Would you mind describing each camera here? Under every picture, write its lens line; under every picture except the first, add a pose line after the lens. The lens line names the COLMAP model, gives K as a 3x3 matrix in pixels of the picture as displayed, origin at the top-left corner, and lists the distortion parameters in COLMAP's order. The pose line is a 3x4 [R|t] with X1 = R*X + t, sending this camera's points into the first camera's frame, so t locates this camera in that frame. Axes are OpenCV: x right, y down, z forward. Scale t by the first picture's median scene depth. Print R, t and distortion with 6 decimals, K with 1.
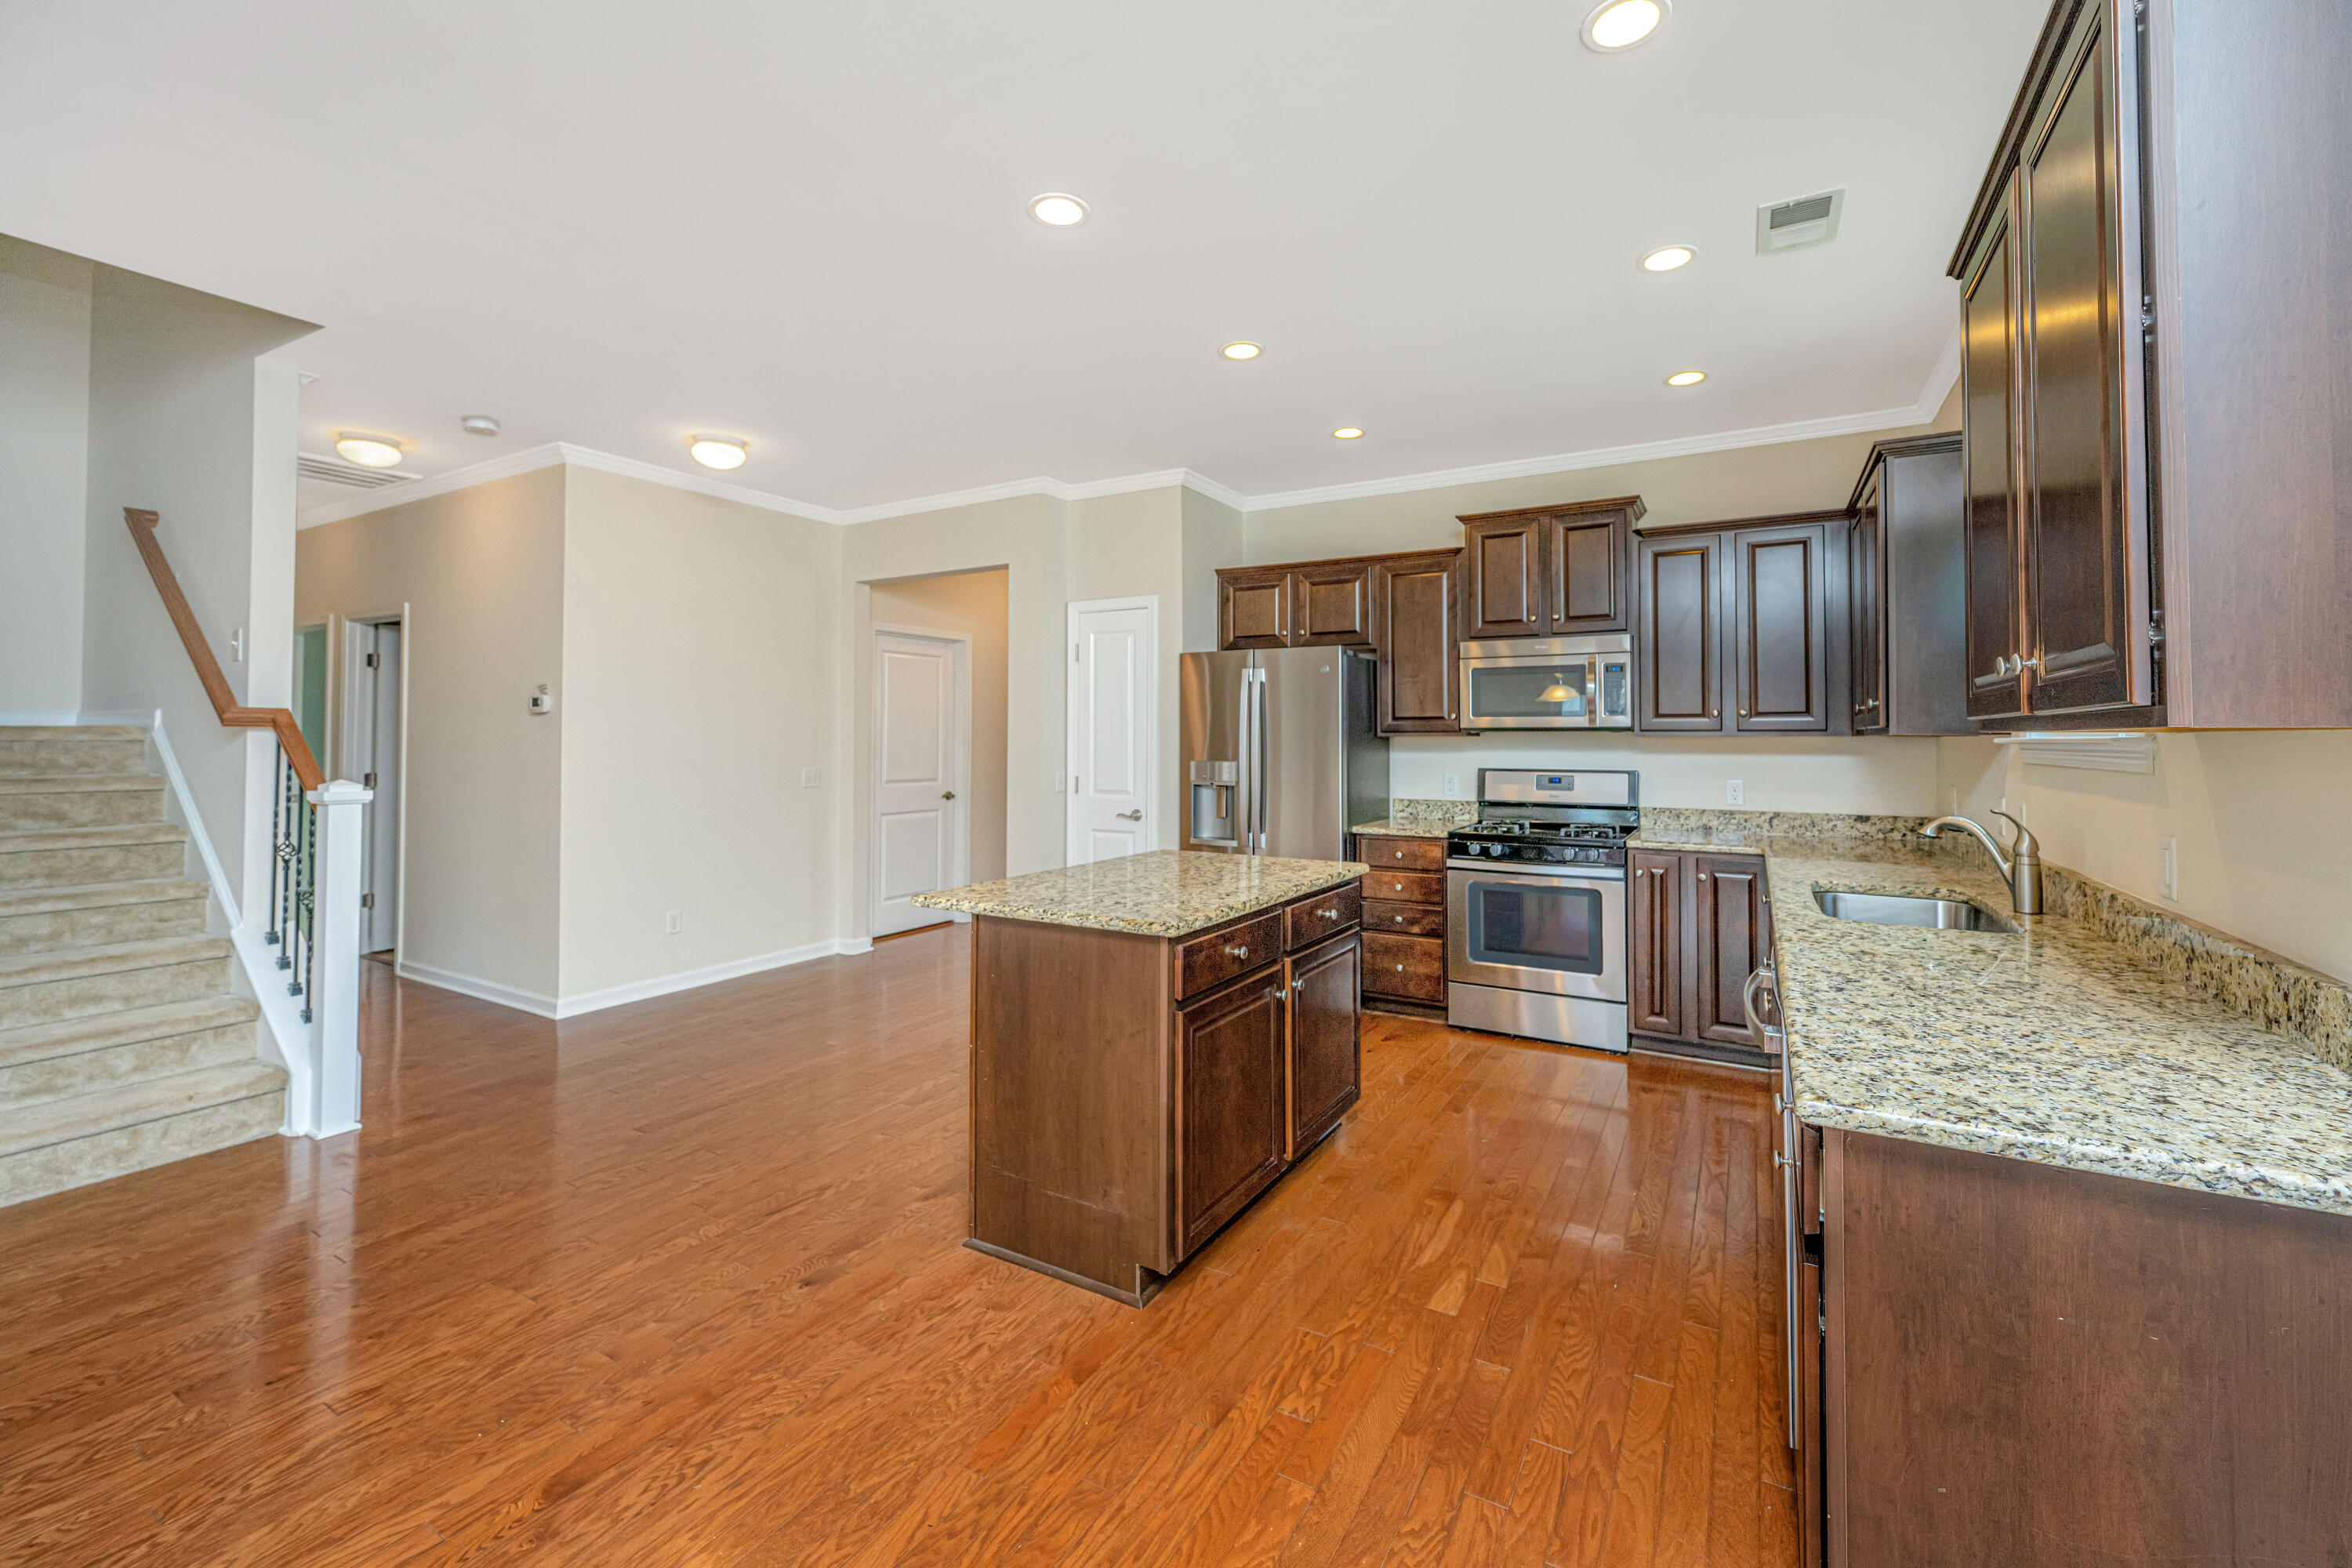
lens RADIAL K [[952.6, 0, 1223.5], [0, 952.6, 722.6], [0, 0, 1]] dist [-0.002505, 0.001066]
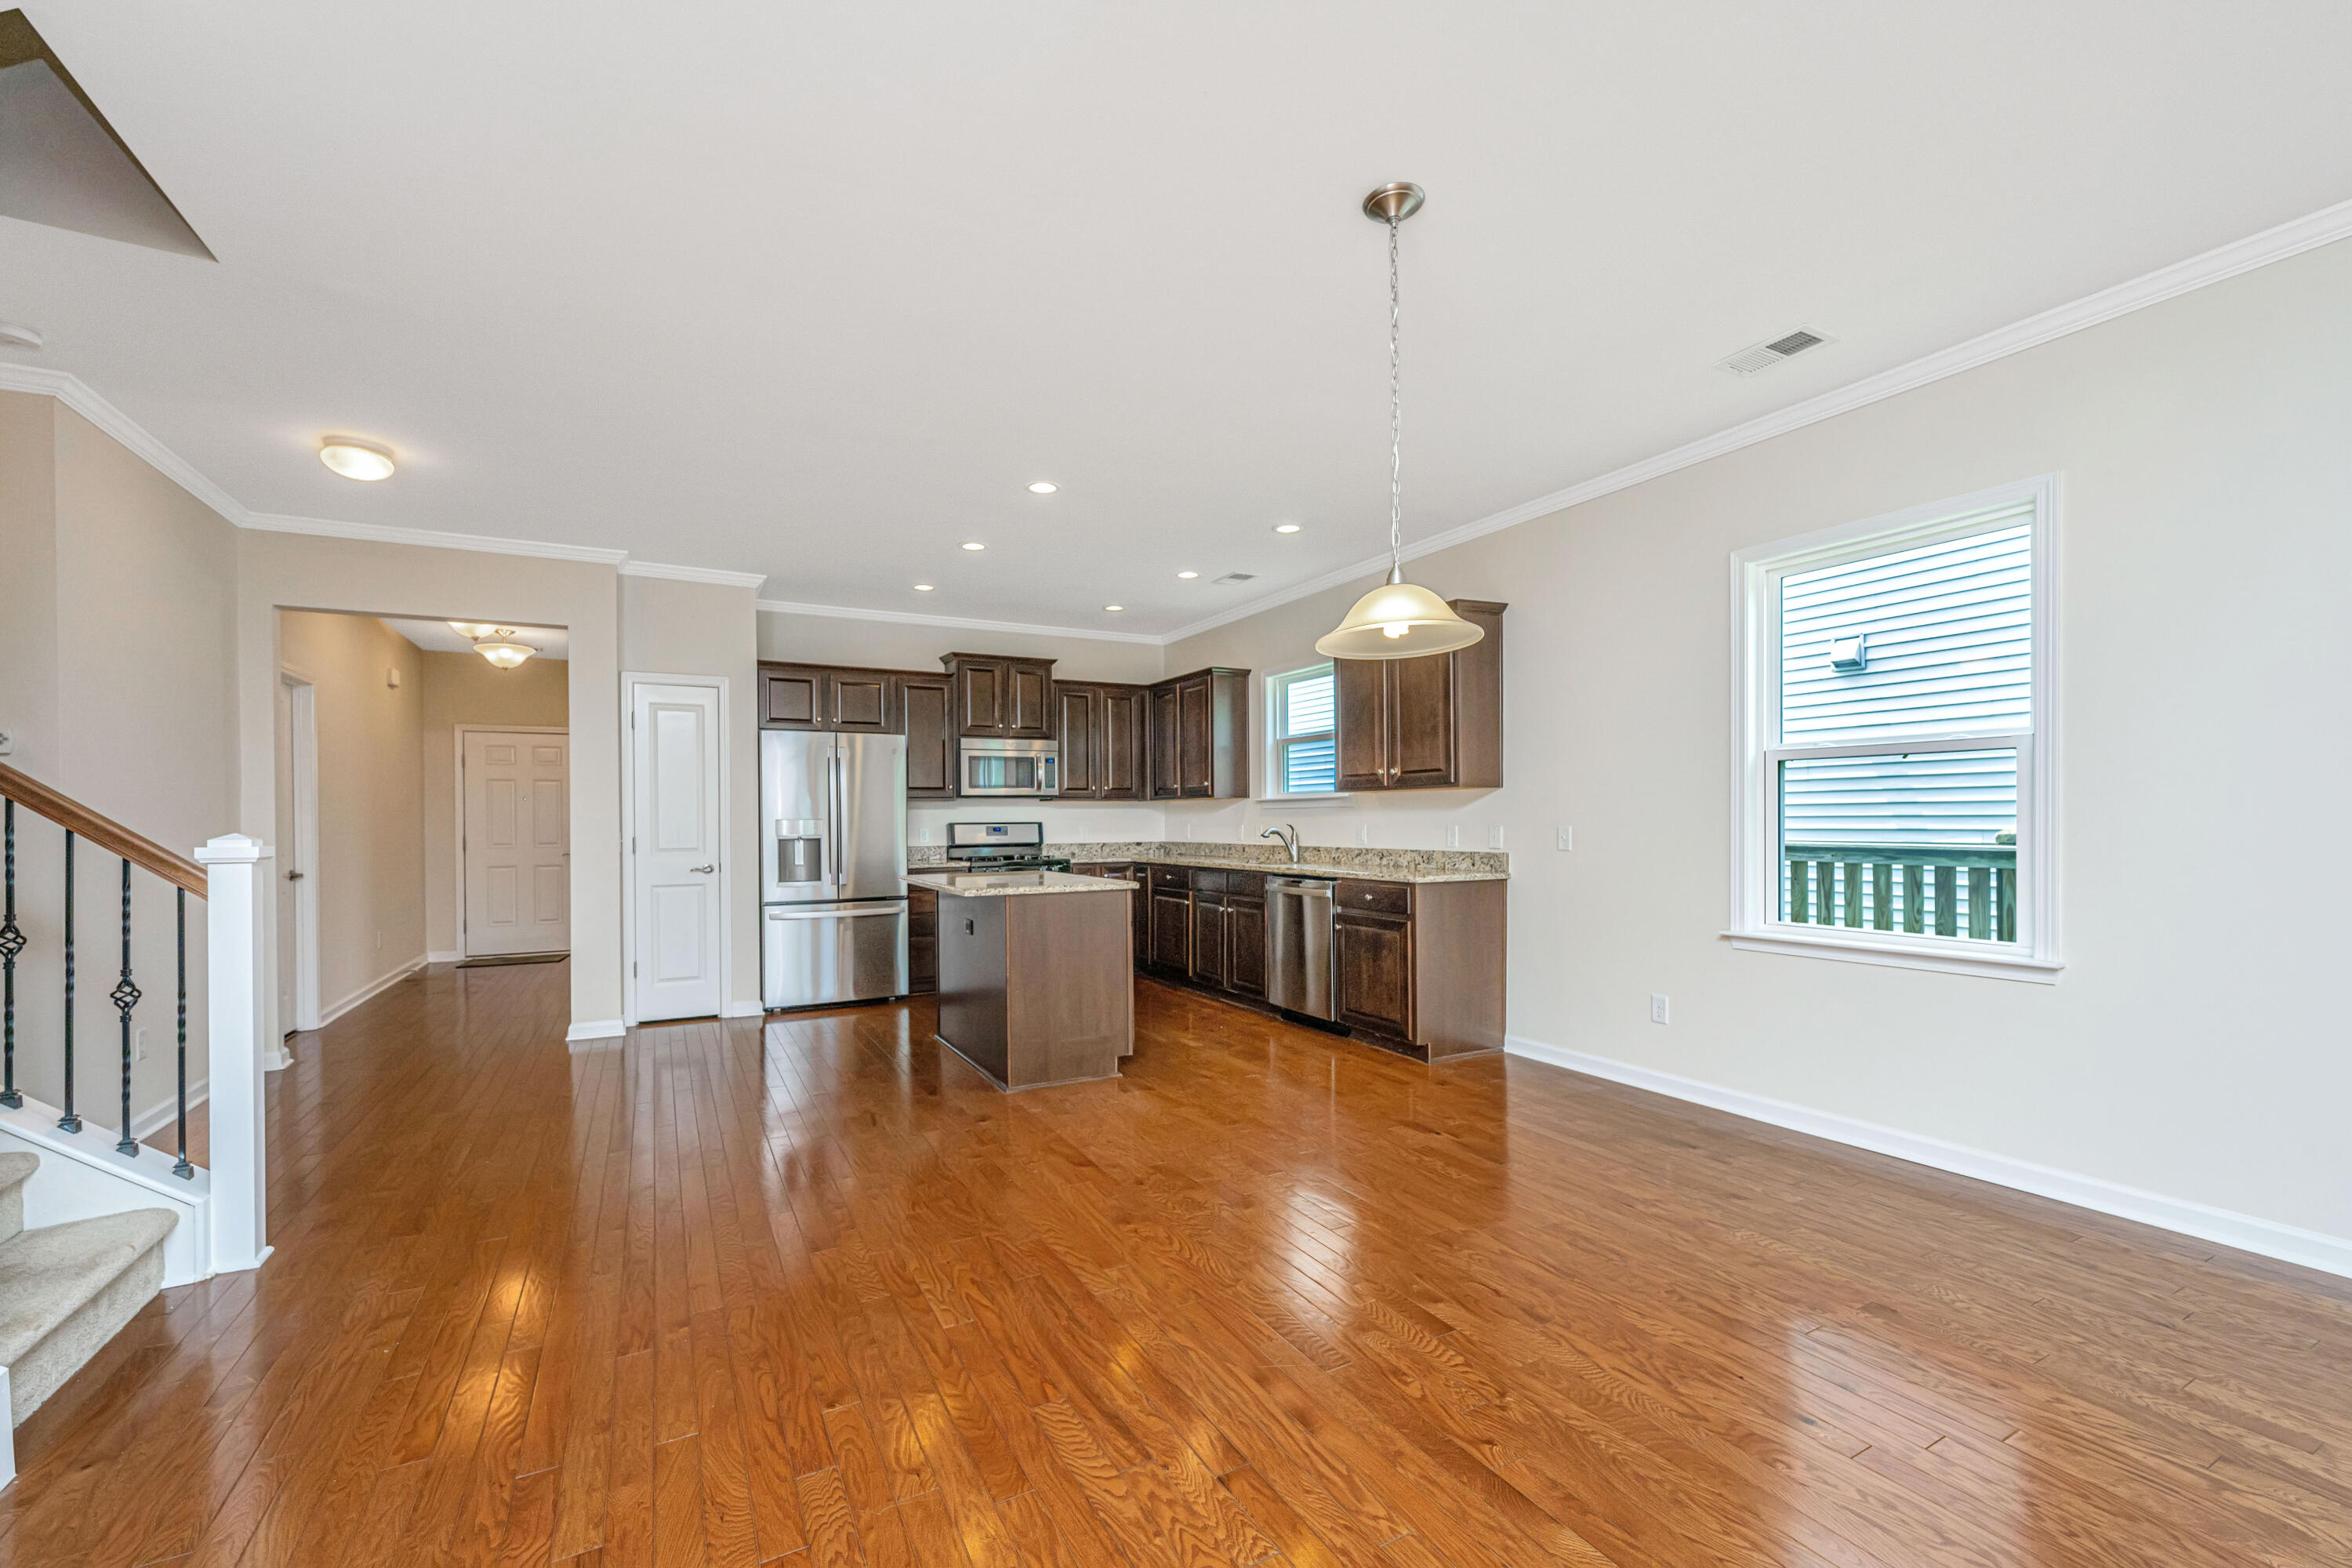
lens RADIAL K [[952.6, 0, 1155.4], [0, 952.6, 825.3], [0, 0, 1]] dist [-0.002505, 0.001066]
pose [[0.534323, -0.012069, 0.845194, -1.157285], [-0.003793, 0.999854, 0.016675, 0.036420], [-0.845272, -0.012115, 0.534200, -0.084865]]
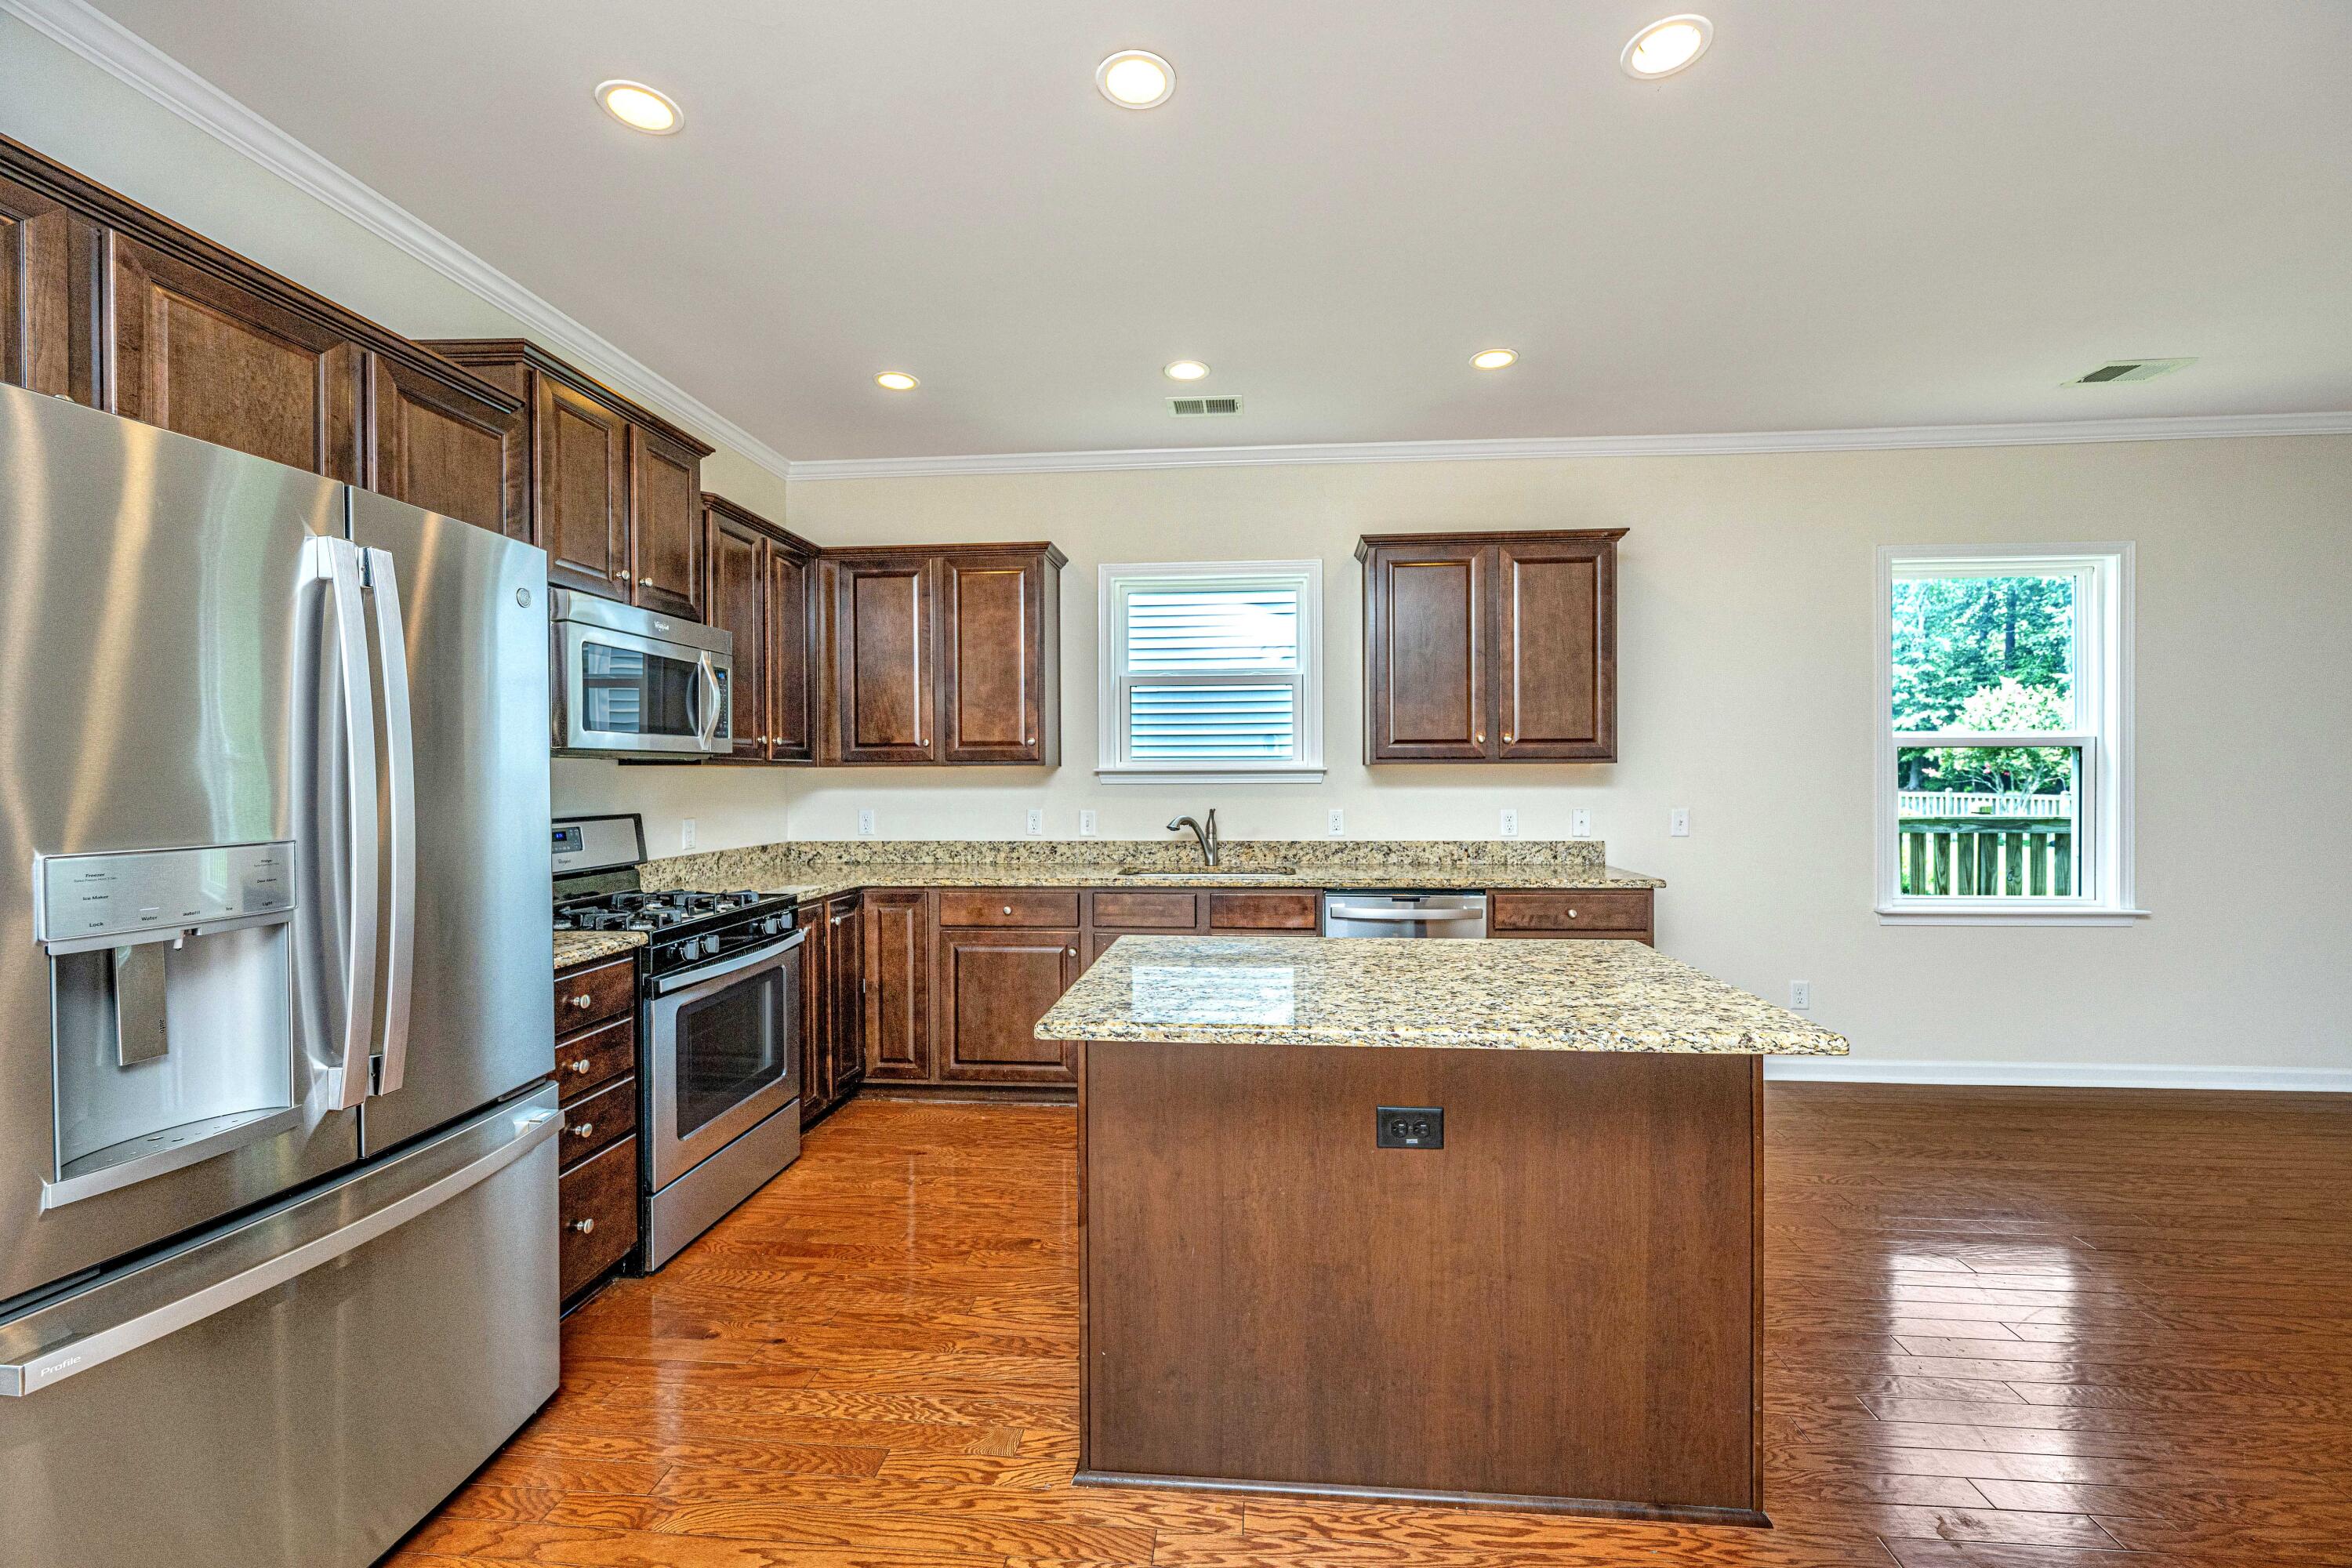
lens RADIAL K [[952.6, 0, 1186.0], [0, 952.6, 787.0], [0, 0, 1]] dist [-0.002505, 0.001066]
pose [[-0.425613, -0.012380, 0.904821, -0.521497], [-0.009535, 0.999912, 0.009196, 0.025861], [-0.904855, -0.004714, -0.425694, 1.233810]]
